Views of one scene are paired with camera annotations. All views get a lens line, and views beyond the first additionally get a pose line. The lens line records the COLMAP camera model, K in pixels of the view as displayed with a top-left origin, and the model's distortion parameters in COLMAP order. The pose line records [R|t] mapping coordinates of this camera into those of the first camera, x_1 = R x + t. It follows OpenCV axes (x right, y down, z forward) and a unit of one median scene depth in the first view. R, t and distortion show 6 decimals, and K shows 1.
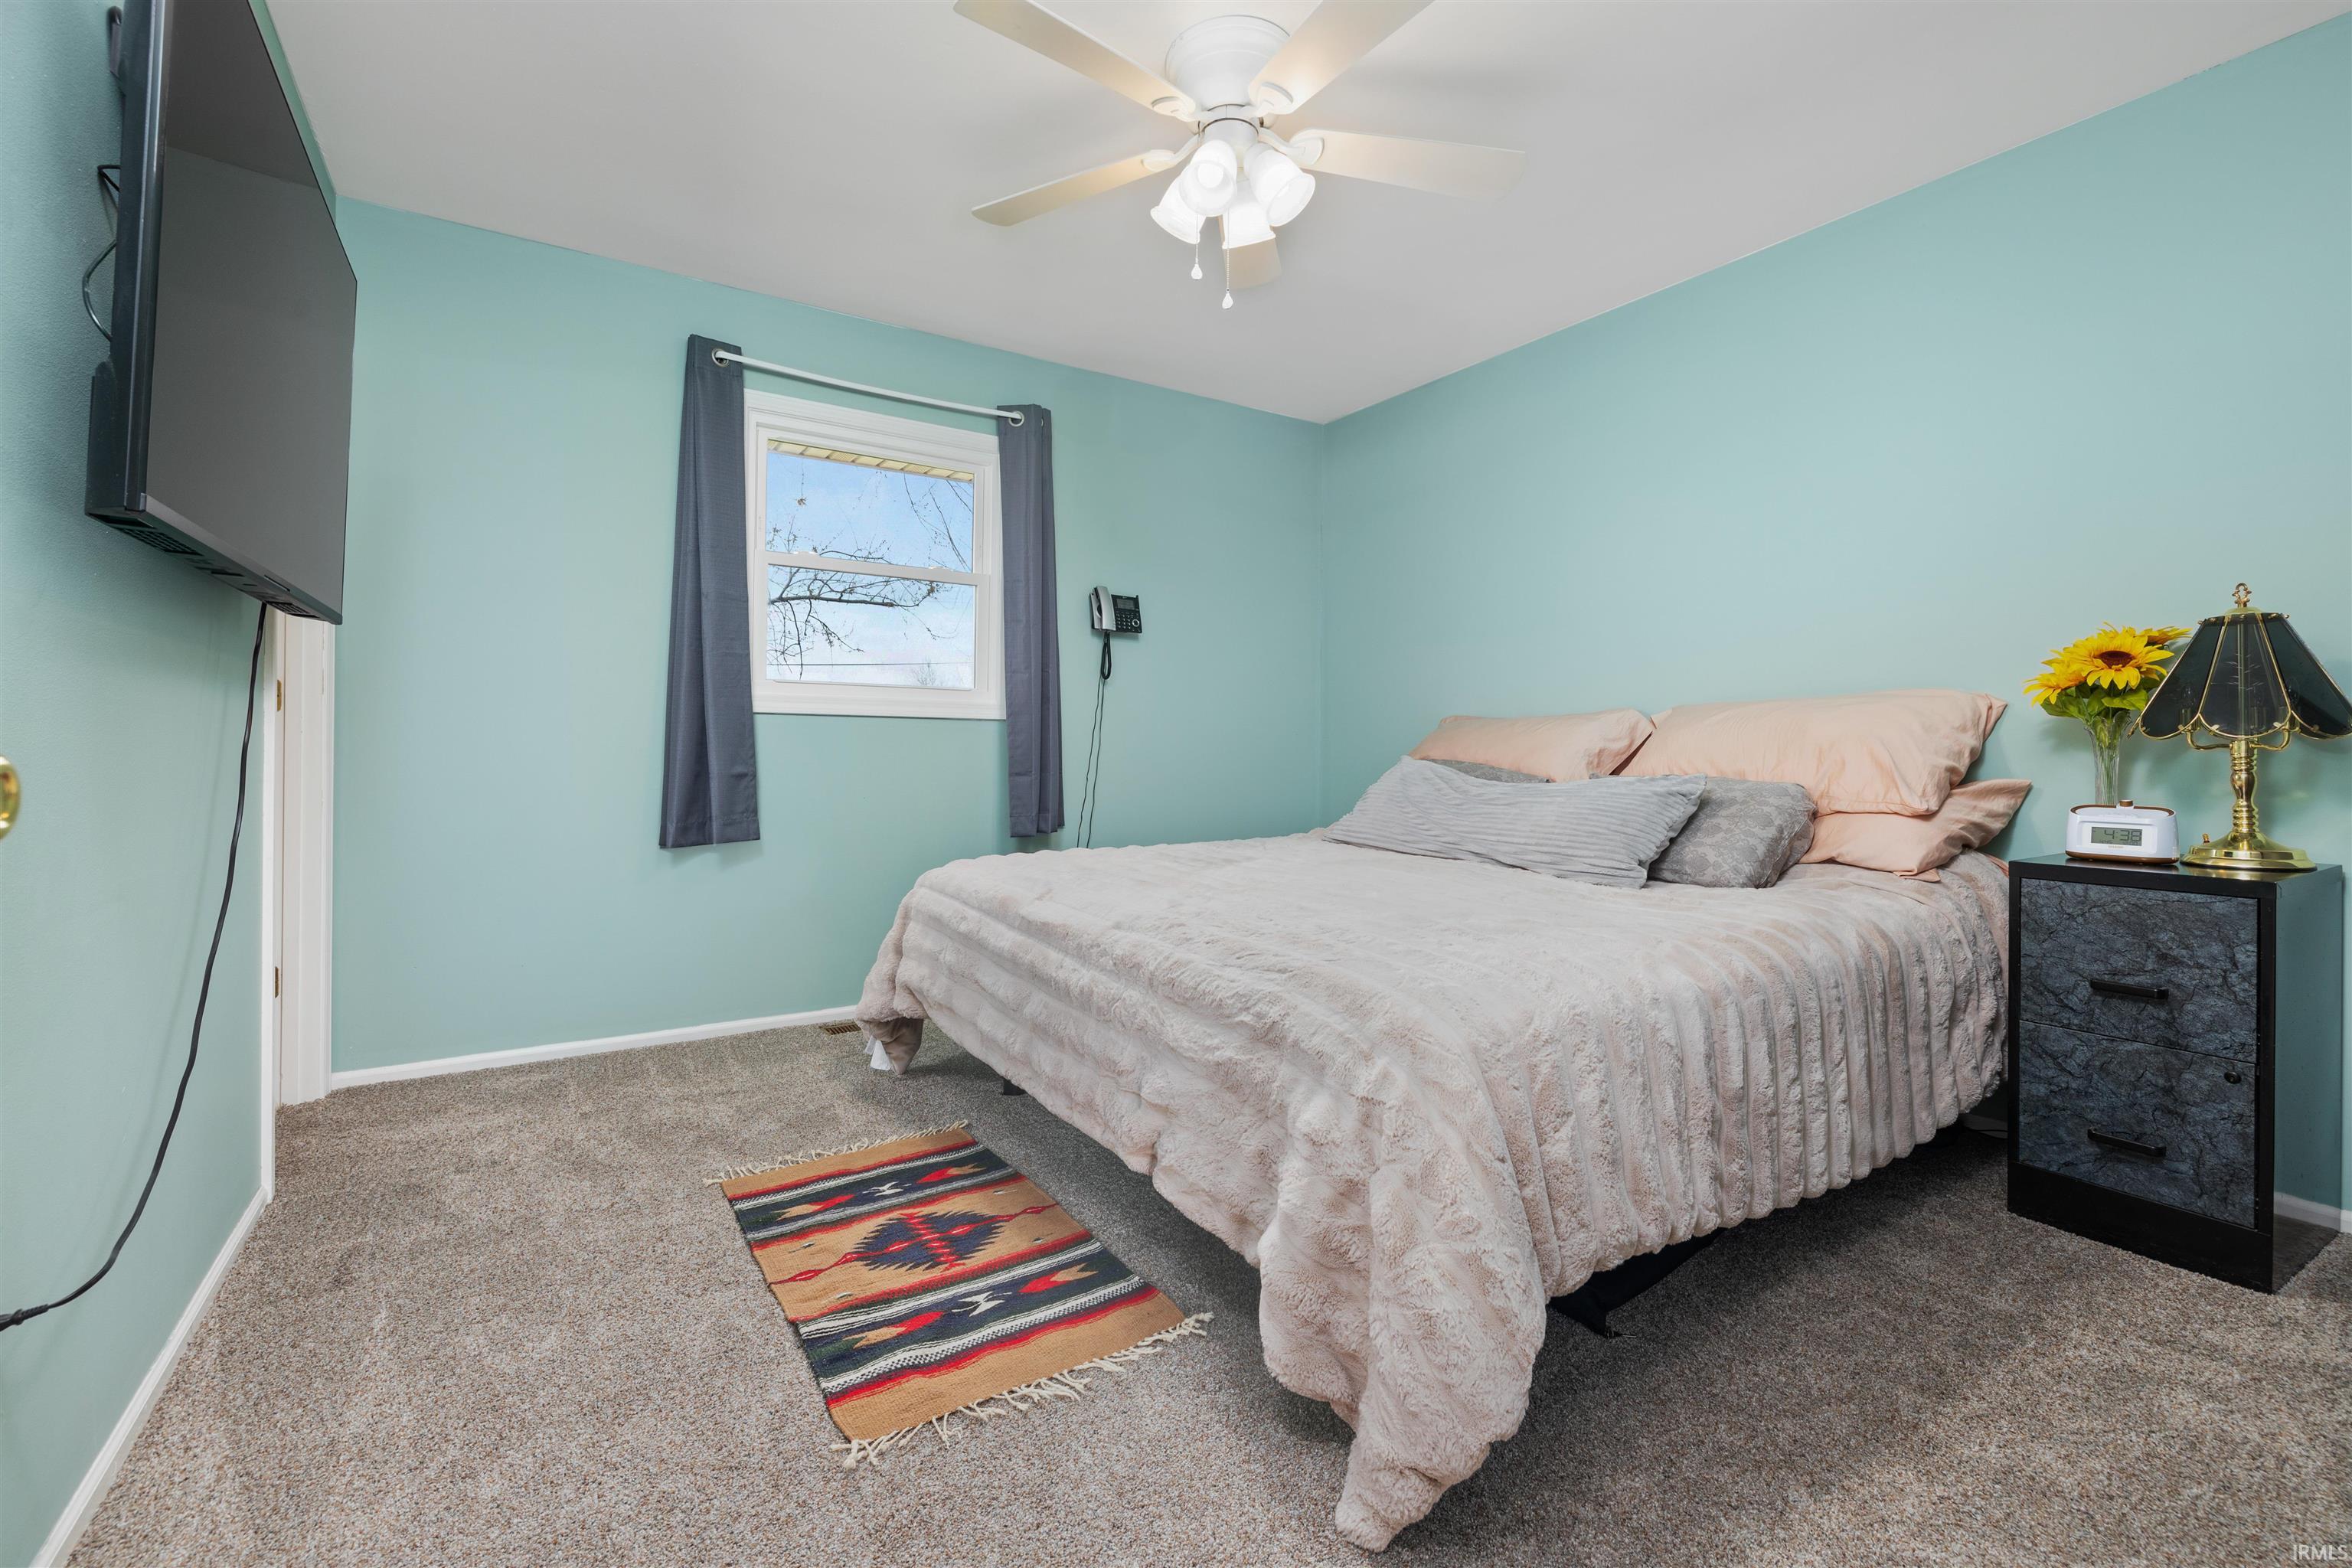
lens RADIAL K [[1007.0, 0, 1184.4], [0, 1007.0, 741.2], [0, 0, 1]] dist [0.028423, 0.000034]
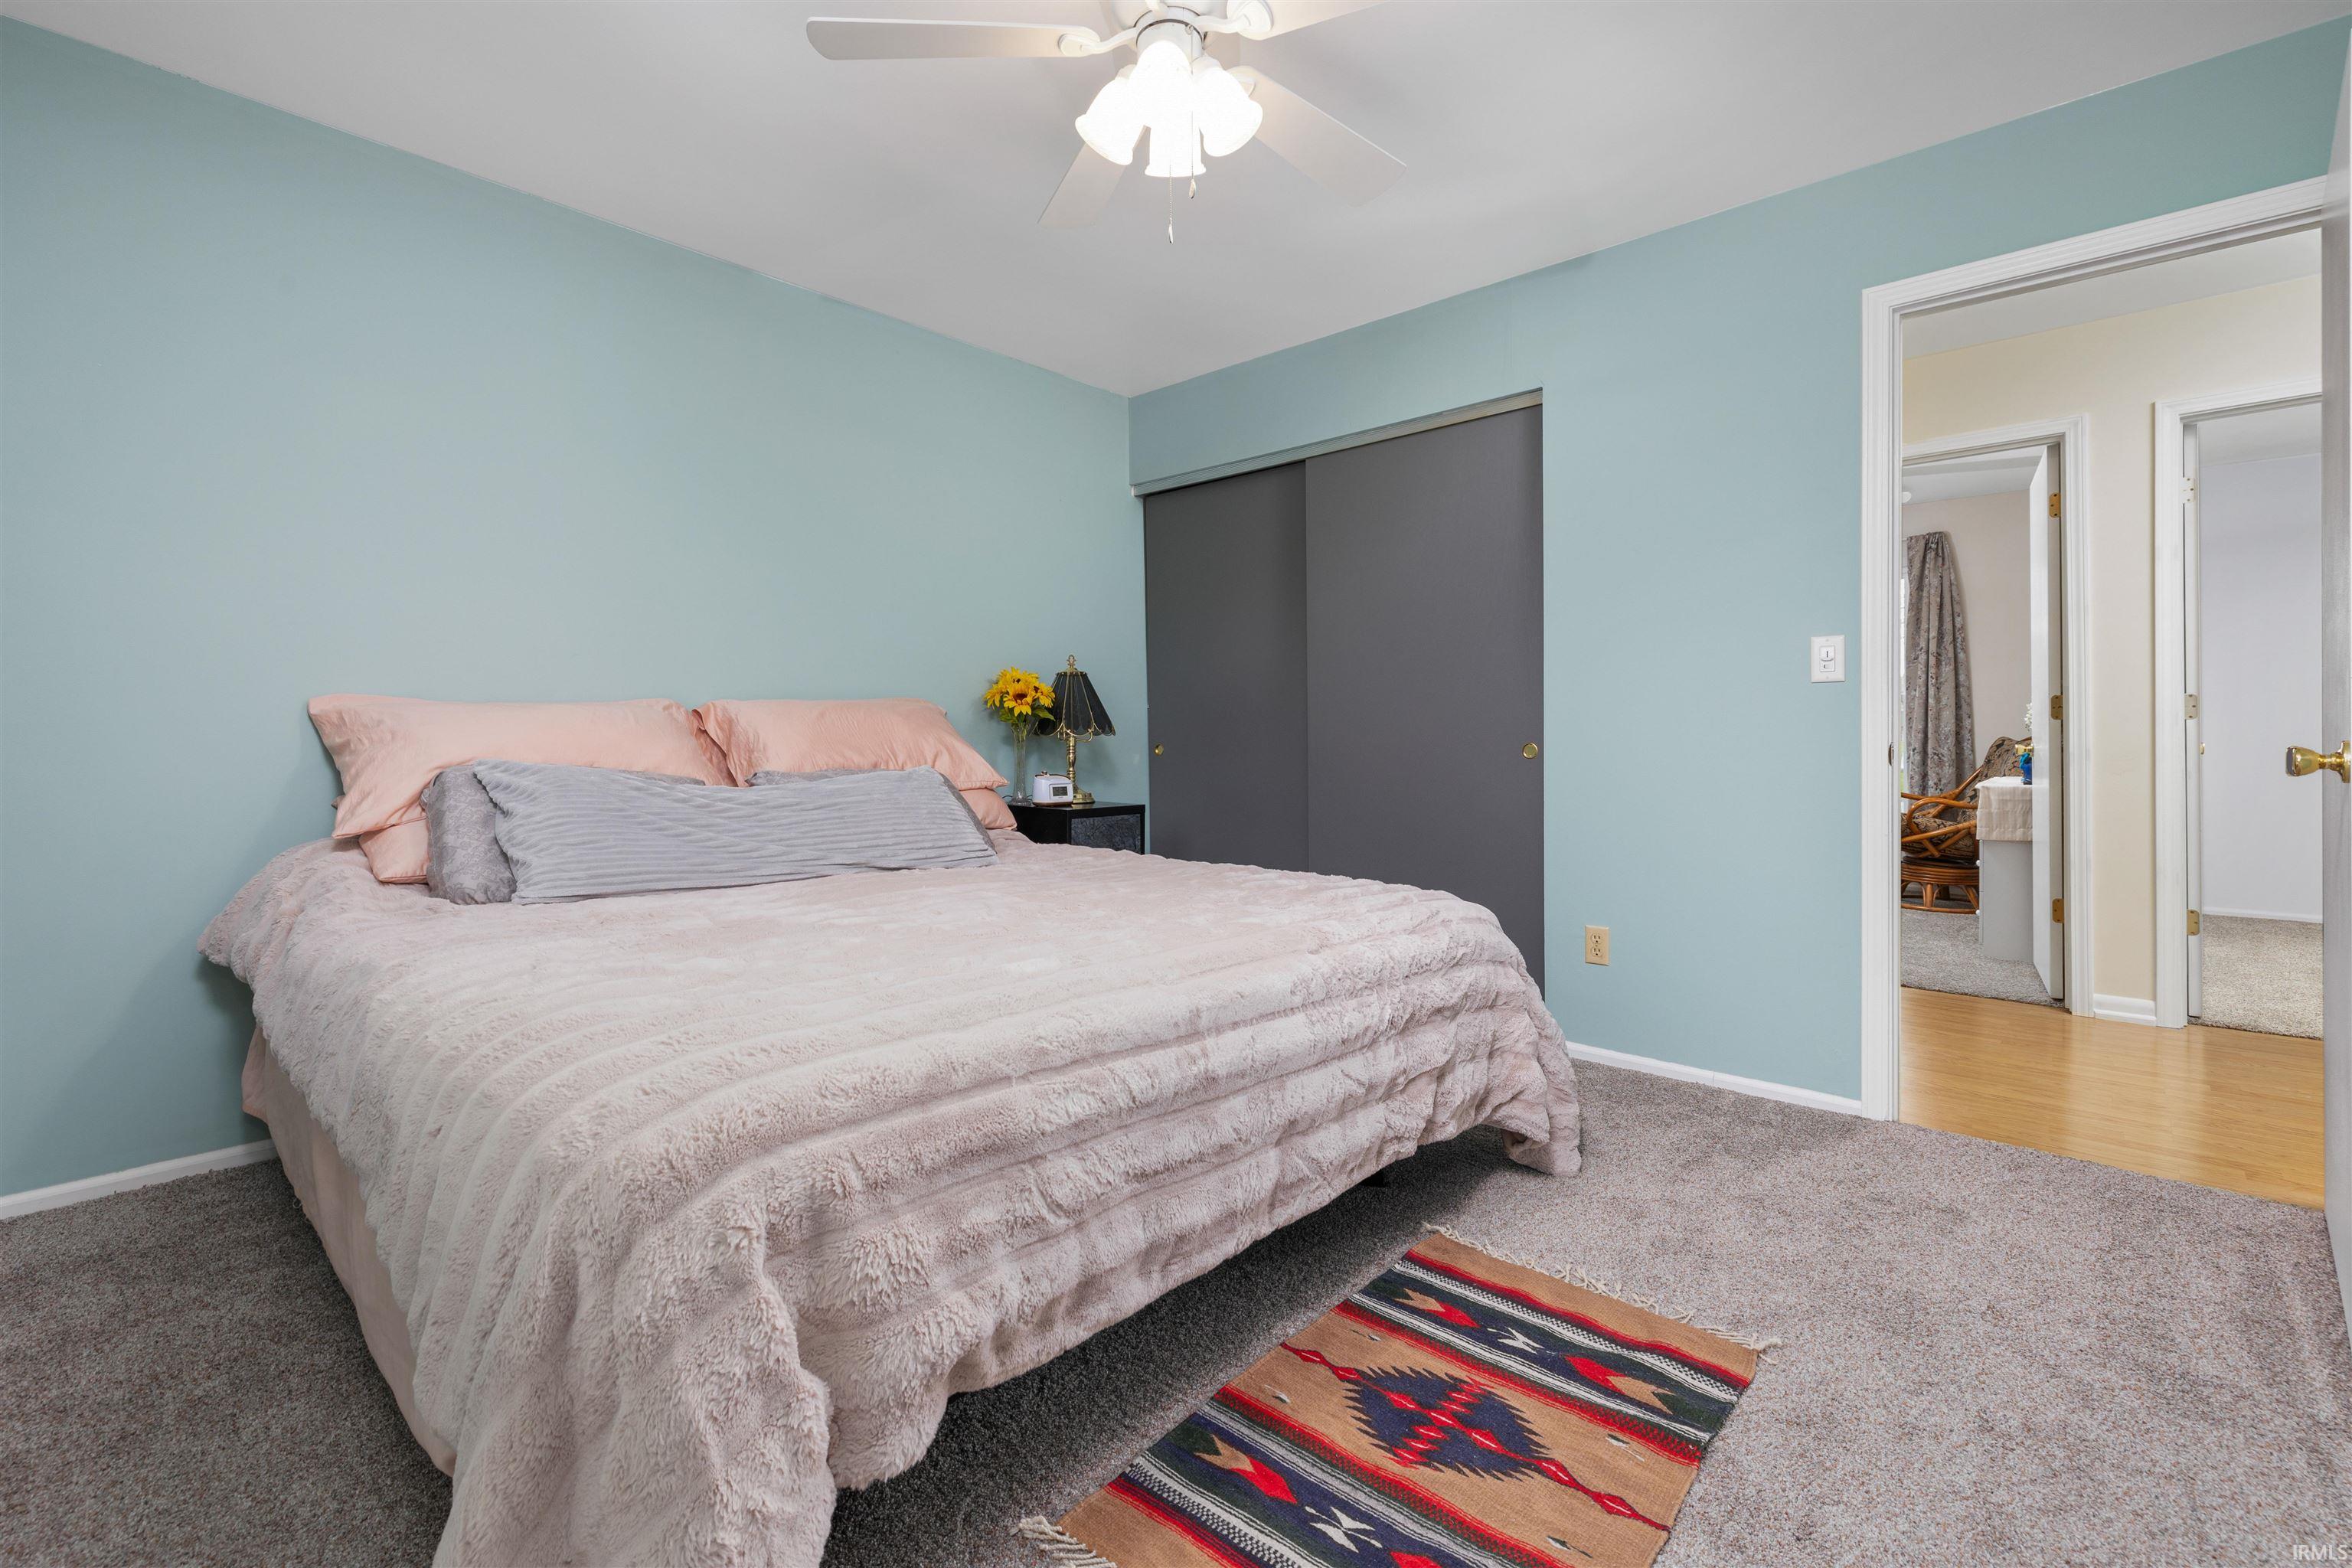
lens RADIAL K [[1007.0, 0, 1184.4], [0, 1007.0, 741.2], [0, 0, 1]] dist [0.028423, 0.000034]
pose [[-0.237555, 0.000061, 0.971374, -0.876643], [0.004300, 0.999990, 0.000989, 0.006103], [-0.971364, 0.004412, -0.237553, 1.297628]]
